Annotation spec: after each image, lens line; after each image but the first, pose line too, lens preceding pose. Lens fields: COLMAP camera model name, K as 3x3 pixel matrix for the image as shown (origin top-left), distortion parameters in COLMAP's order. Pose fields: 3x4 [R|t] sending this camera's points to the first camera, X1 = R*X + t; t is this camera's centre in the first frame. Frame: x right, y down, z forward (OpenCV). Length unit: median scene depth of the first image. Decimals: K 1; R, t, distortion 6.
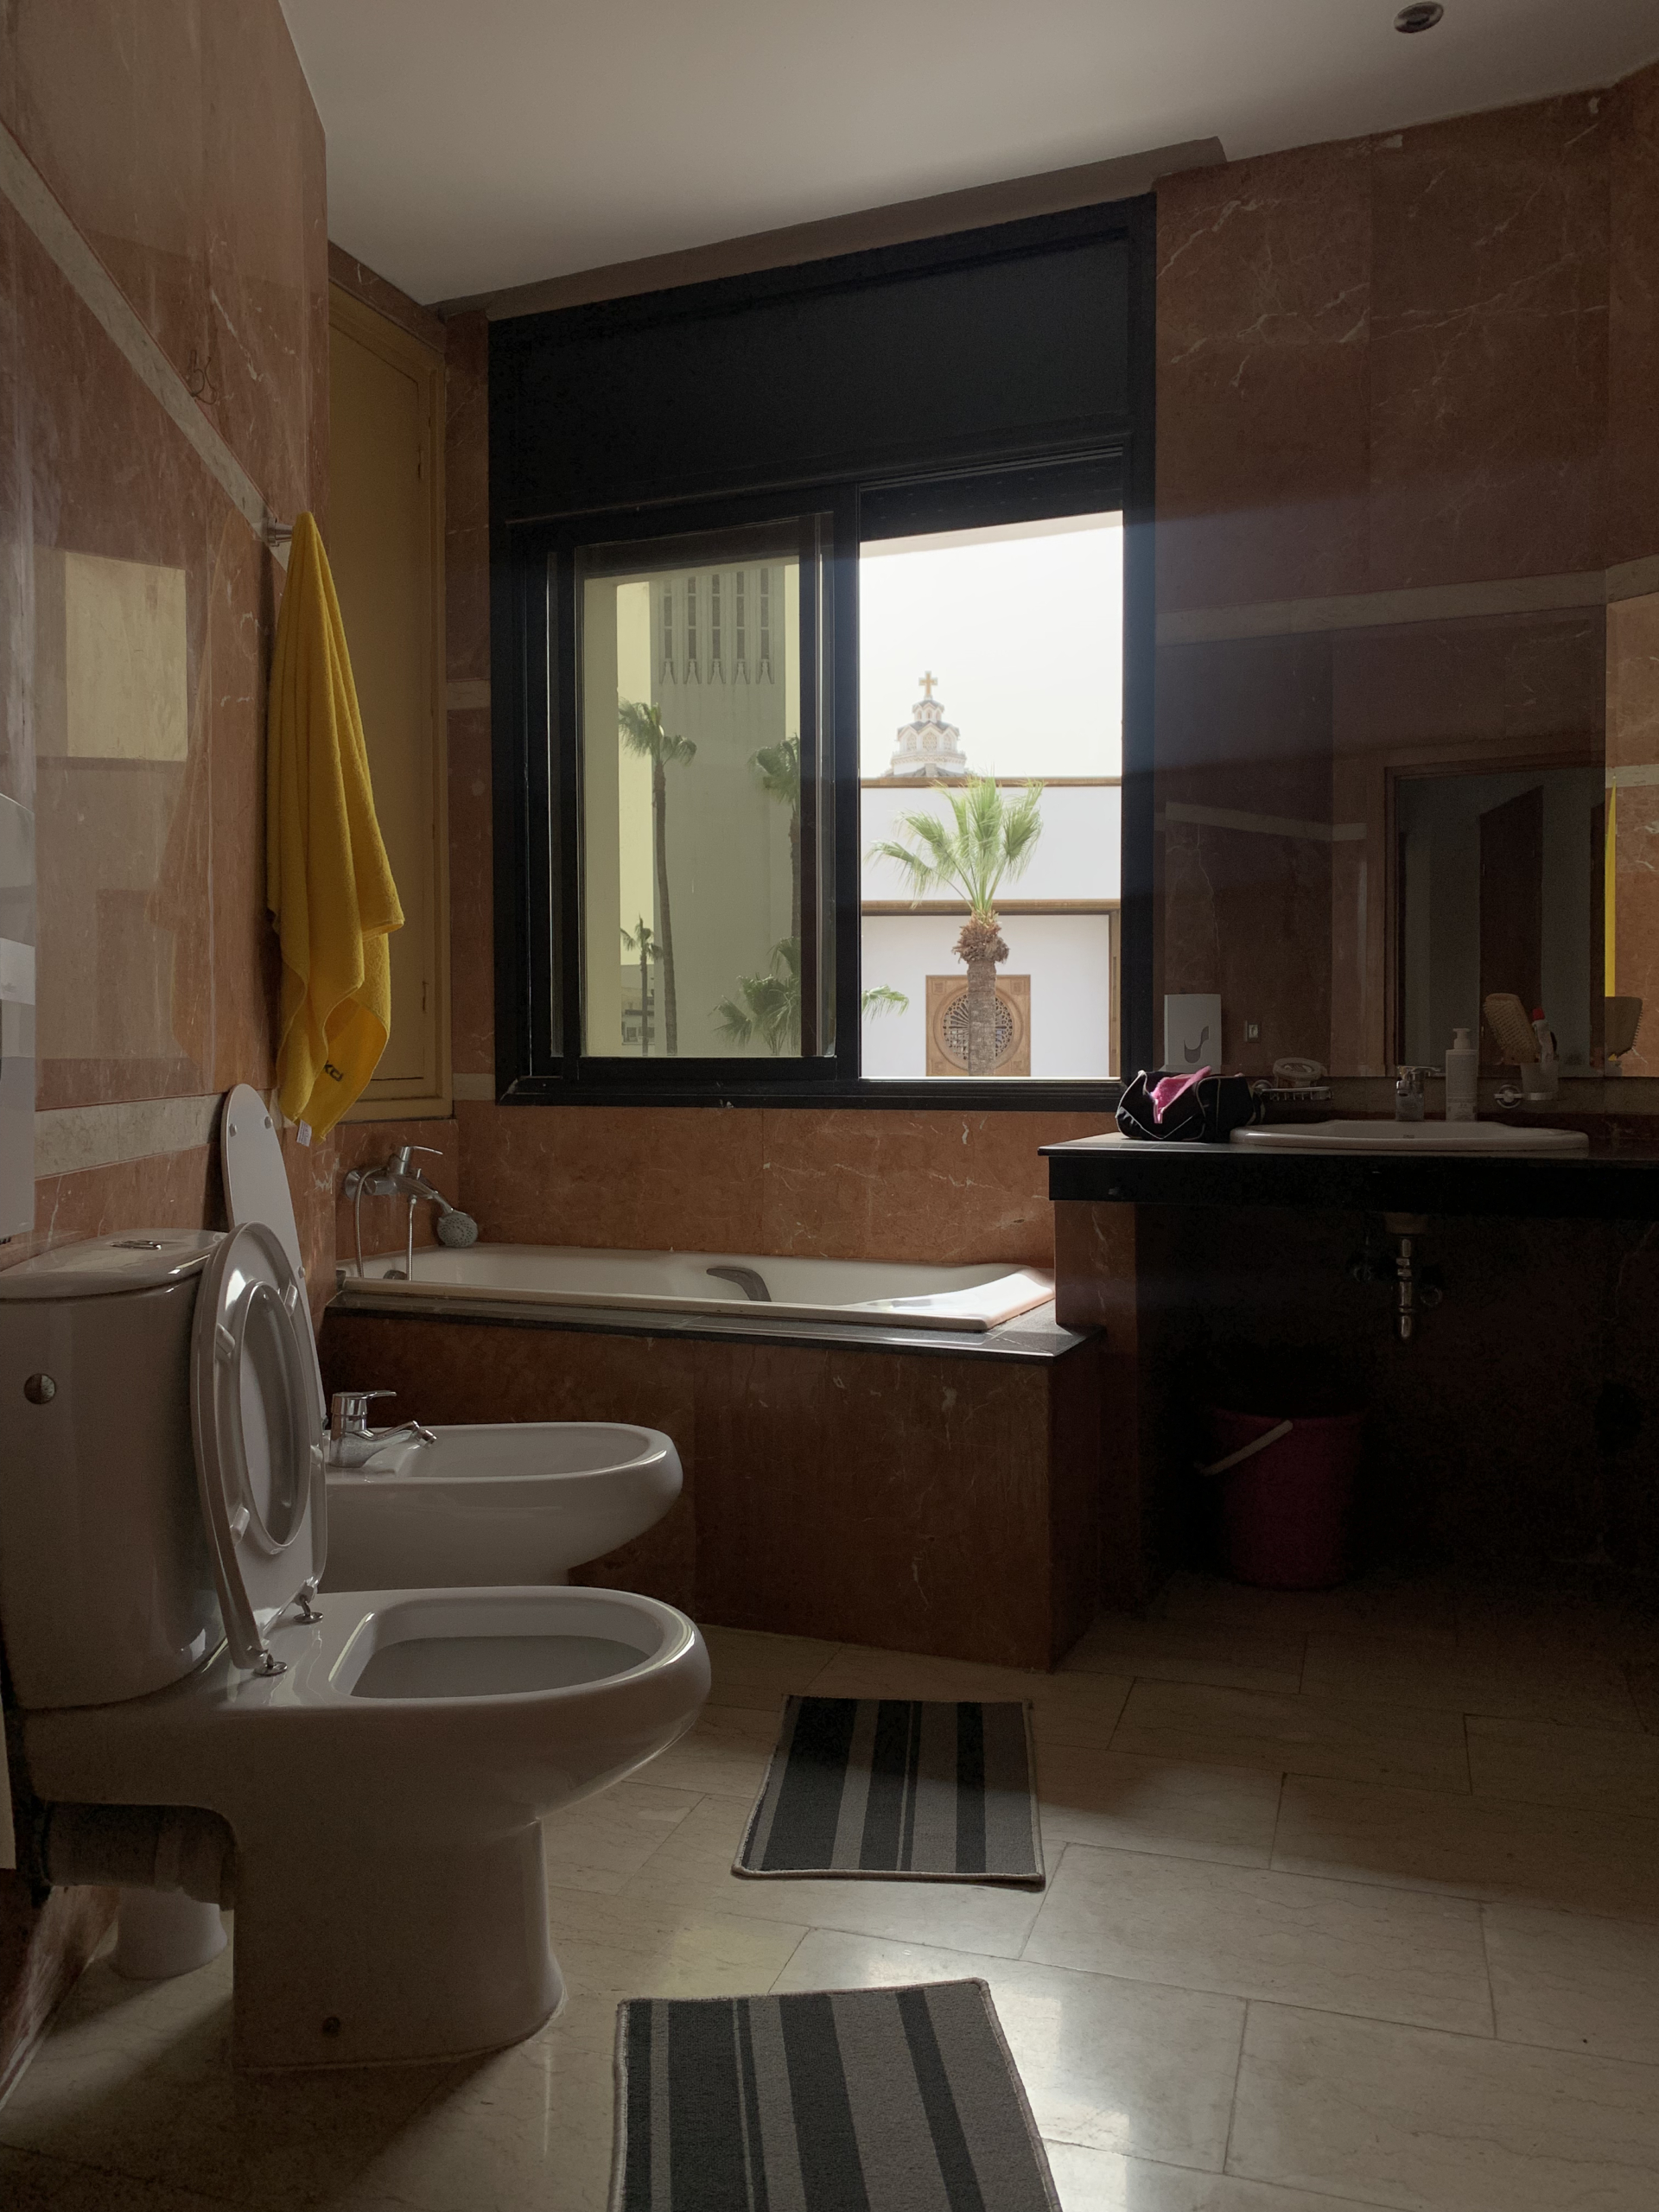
lens RADIAL K [[1695.3, 0, 827.8], [0, 1695.3, 1105.8], [0, 0, 1]] dist [0.034631, -0.027989]
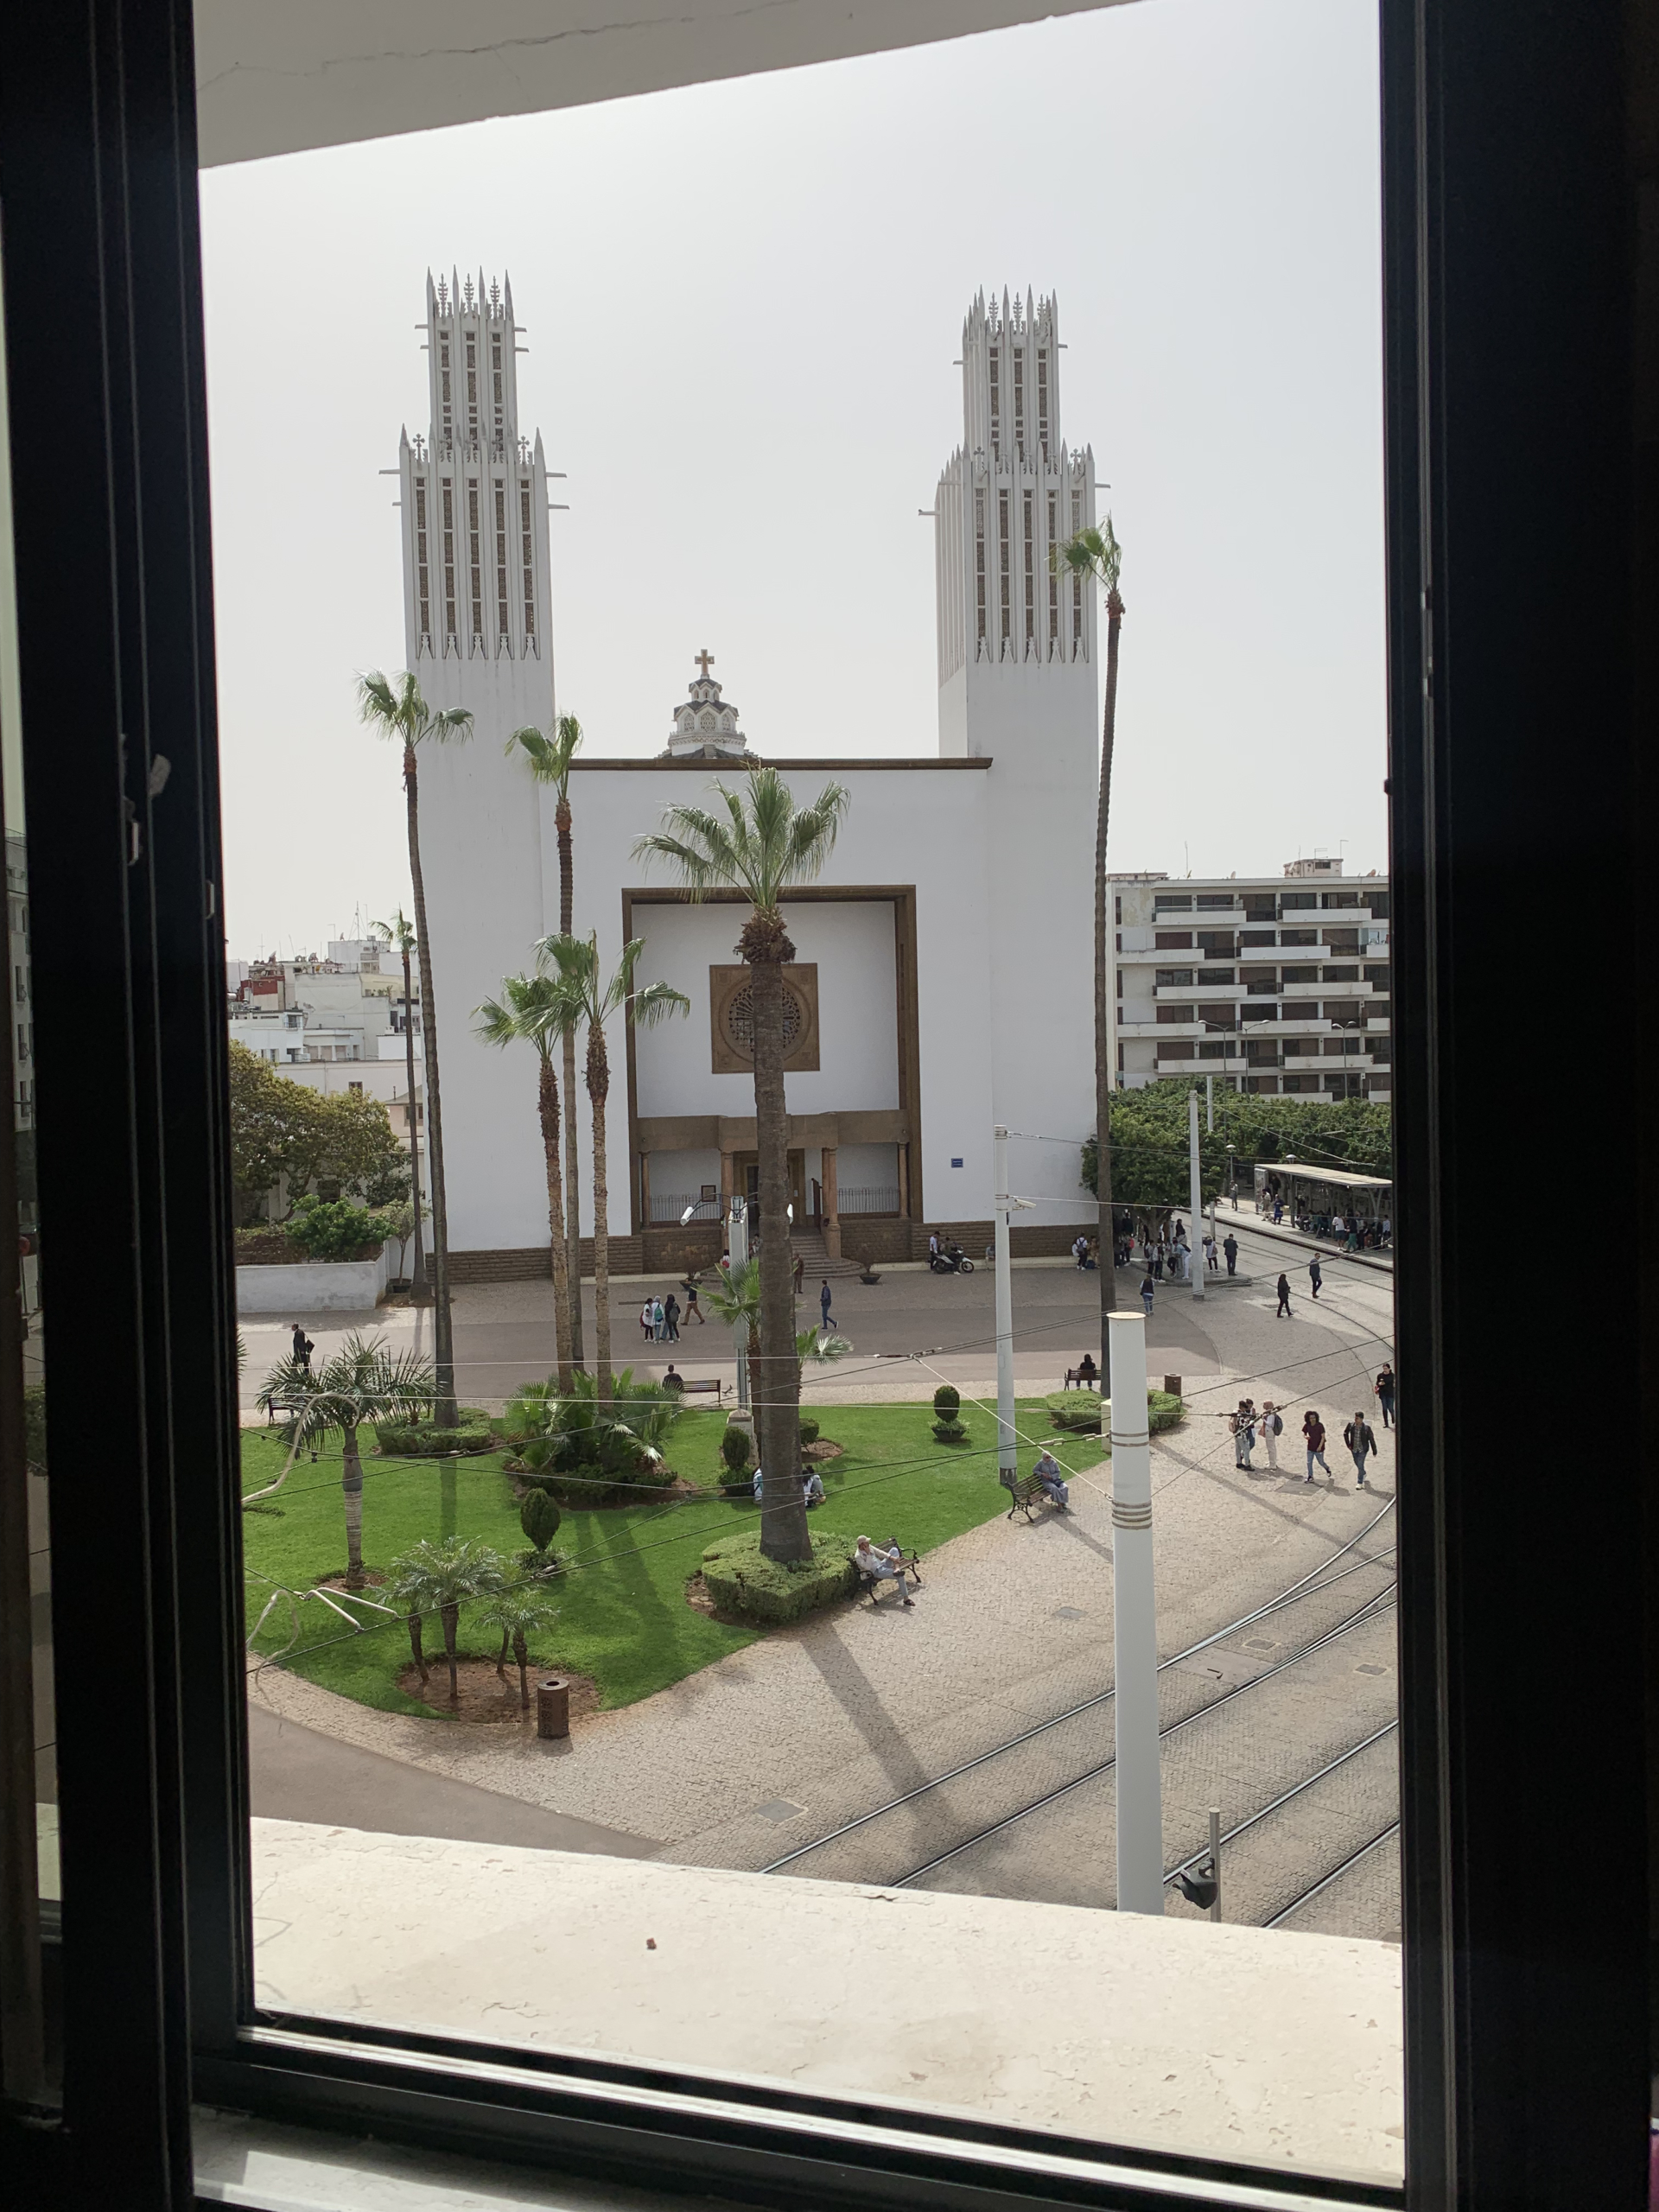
lens RADIAL K [[1695.3, 0, 829.4], [0, 1695.3, 1092.8], [0, 0, 1]] dist [0.034631, -0.027989]
pose [[0.991866, -0.025389, 0.124727, 0.054641], [0.024964, 0.999676, 0.004970, -0.120018], [-0.124813, -0.001815, 0.992179, 0.605617]]
